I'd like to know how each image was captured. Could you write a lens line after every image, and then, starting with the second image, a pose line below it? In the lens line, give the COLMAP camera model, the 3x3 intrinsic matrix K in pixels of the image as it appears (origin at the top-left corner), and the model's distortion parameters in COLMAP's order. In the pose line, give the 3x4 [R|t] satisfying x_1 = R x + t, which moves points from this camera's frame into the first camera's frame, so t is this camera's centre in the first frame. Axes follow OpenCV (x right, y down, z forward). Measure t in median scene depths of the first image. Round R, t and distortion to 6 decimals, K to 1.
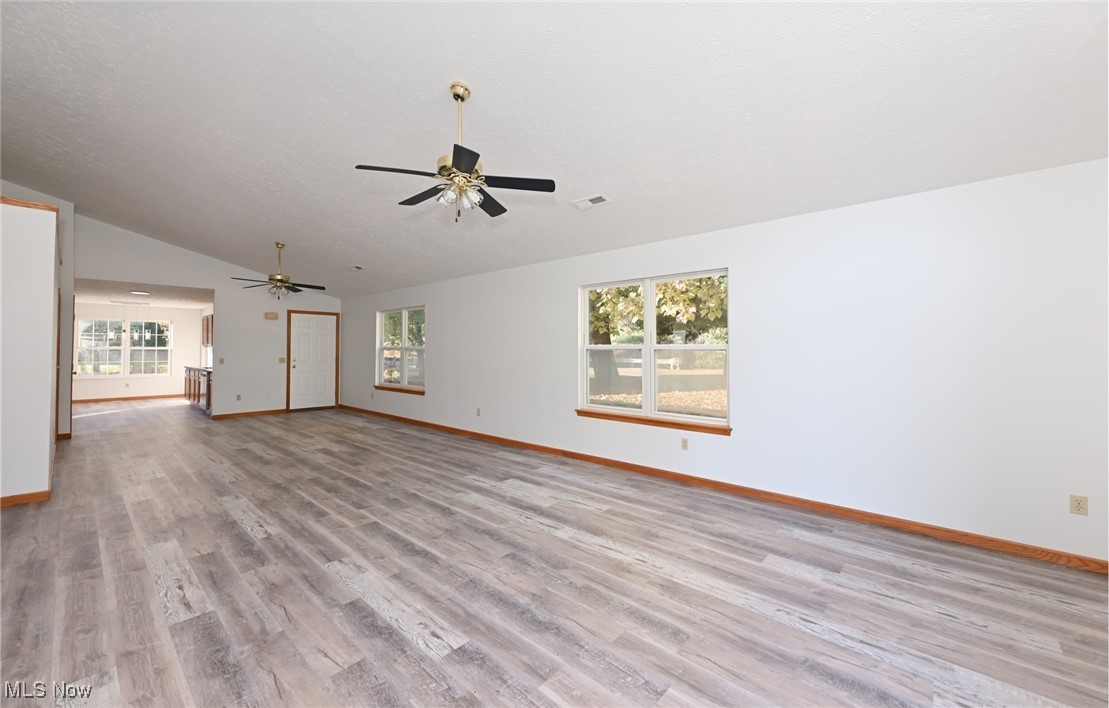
lens RADIAL K [[435.3, 0, 554.9], [0, 435.3, 342.5], [0, 0, 1]] dist [-0.000745, -0.000064]
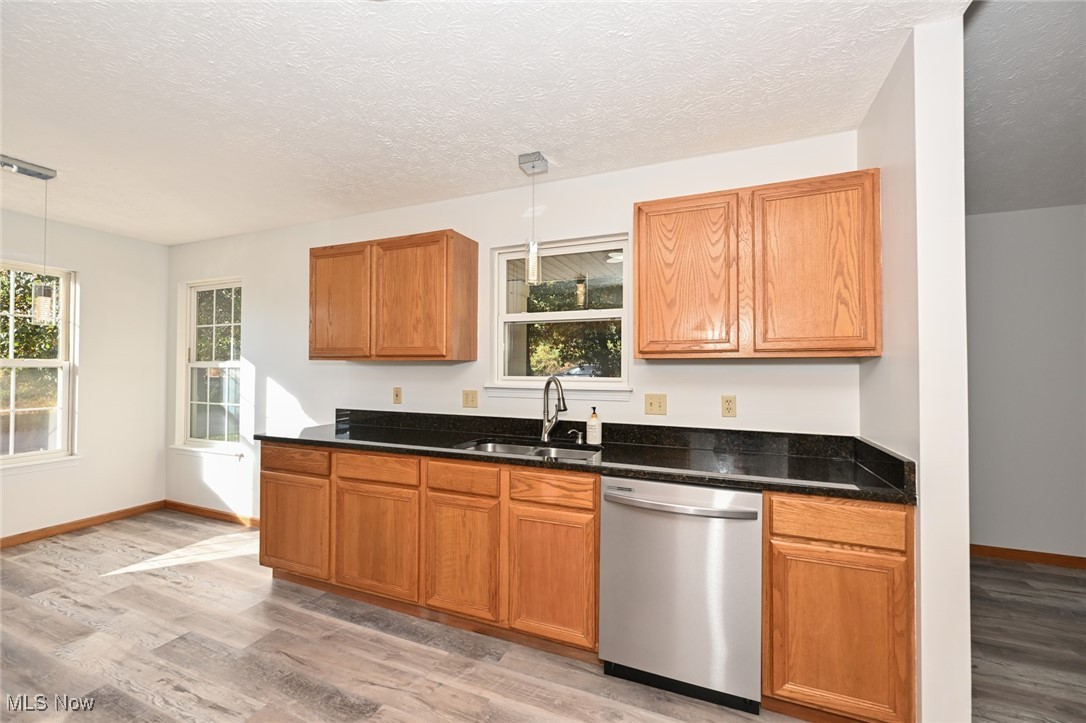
lens RADIAL K [[433.5, 0, 543.5], [0, 433.5, 363.8], [0, 0, 1]] dist [-0.001345, -0.000299]
pose [[0.940790, 0.007689, 0.338903, -2.693070], [-0.009506, 0.999948, 0.003702, 0.036881], [-0.338857, -0.006705, 0.940814, 2.439234]]
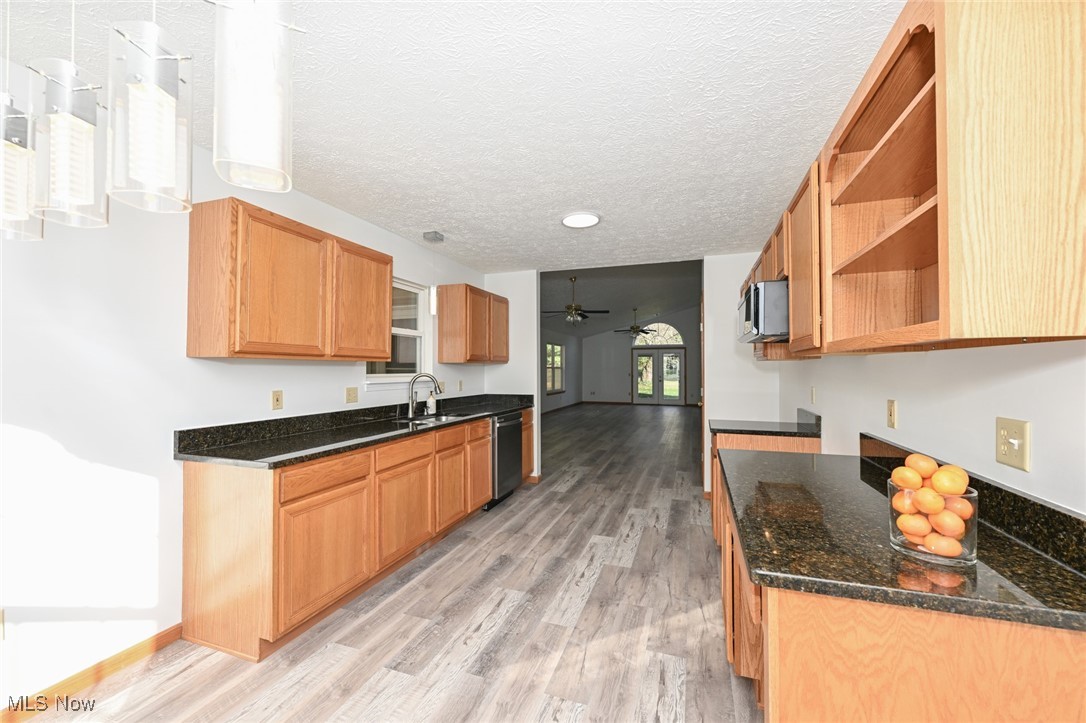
lens RADIAL K [[427.4, 0, 544.5], [0, 427.4, 361.9], [0, 0, 1]] dist [-0.001536, -0.000127]
pose [[-0.385525, 0.012926, 0.922607, -3.664009], [-0.015920, 0.999660, -0.020658, 0.050961], [-0.922560, -0.022652, -0.385188, 3.337003]]
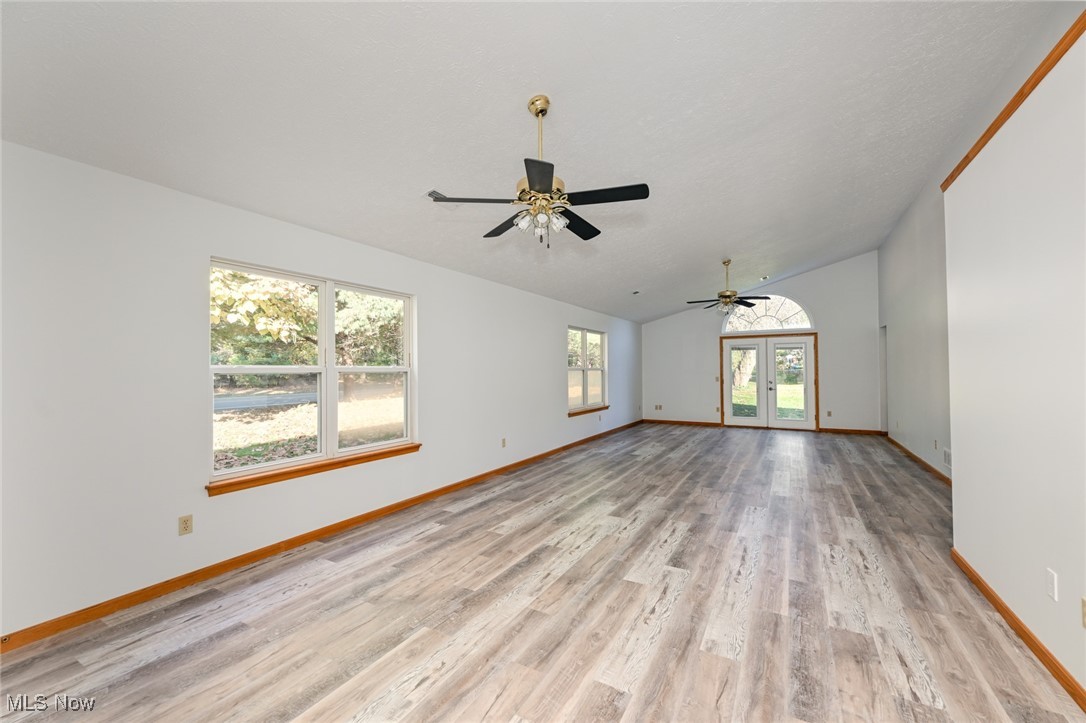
lens RADIAL K [[433.5, 0, 543.5], [0, 433.5, 363.8], [0, 0, 1]] dist [-0.001345, -0.000299]
pose [[-0.209314, 0.015691, 0.977723, -2.245306], [-0.007709, 0.999814, -0.017696, 0.035202], [-0.977818, -0.011241, -0.209154, 2.384213]]
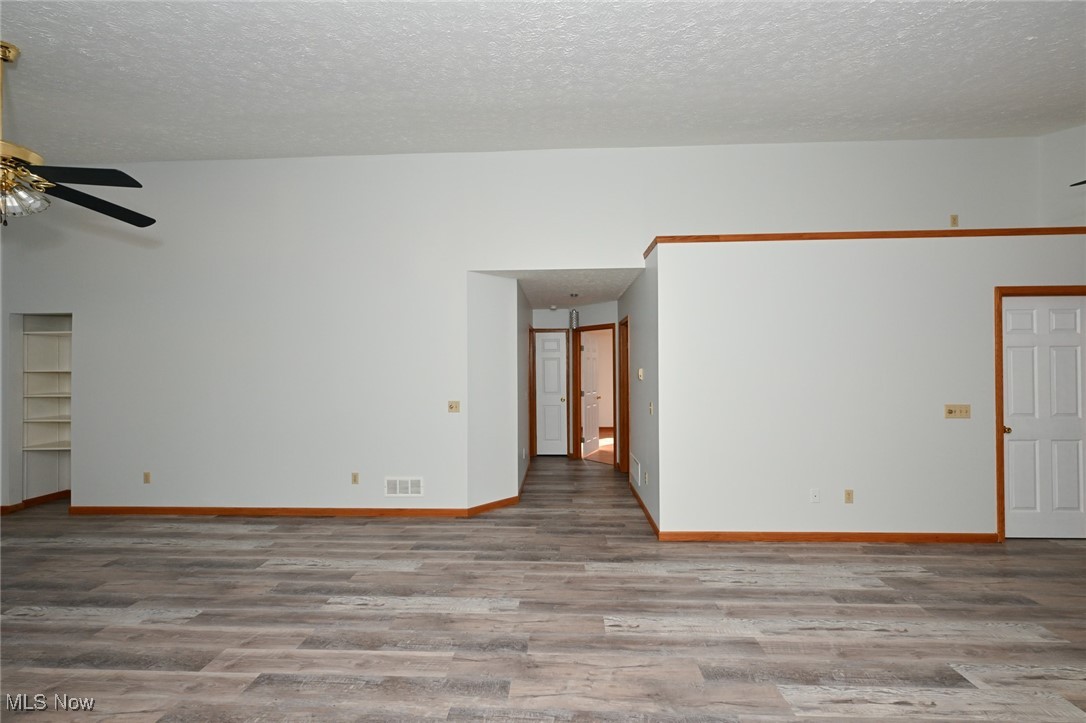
lens RADIAL K [[440.2, 0, 543.7], [0, 440.2, 362.9], [0, 0, 1]] dist [-0.002077, 0.000092]
pose [[-0.773855, -0.000942, -0.633362, -0.434580], [0.017914, 0.999566, -0.023374, -0.022502], [0.633110, -0.029435, -0.773502, 2.025775]]
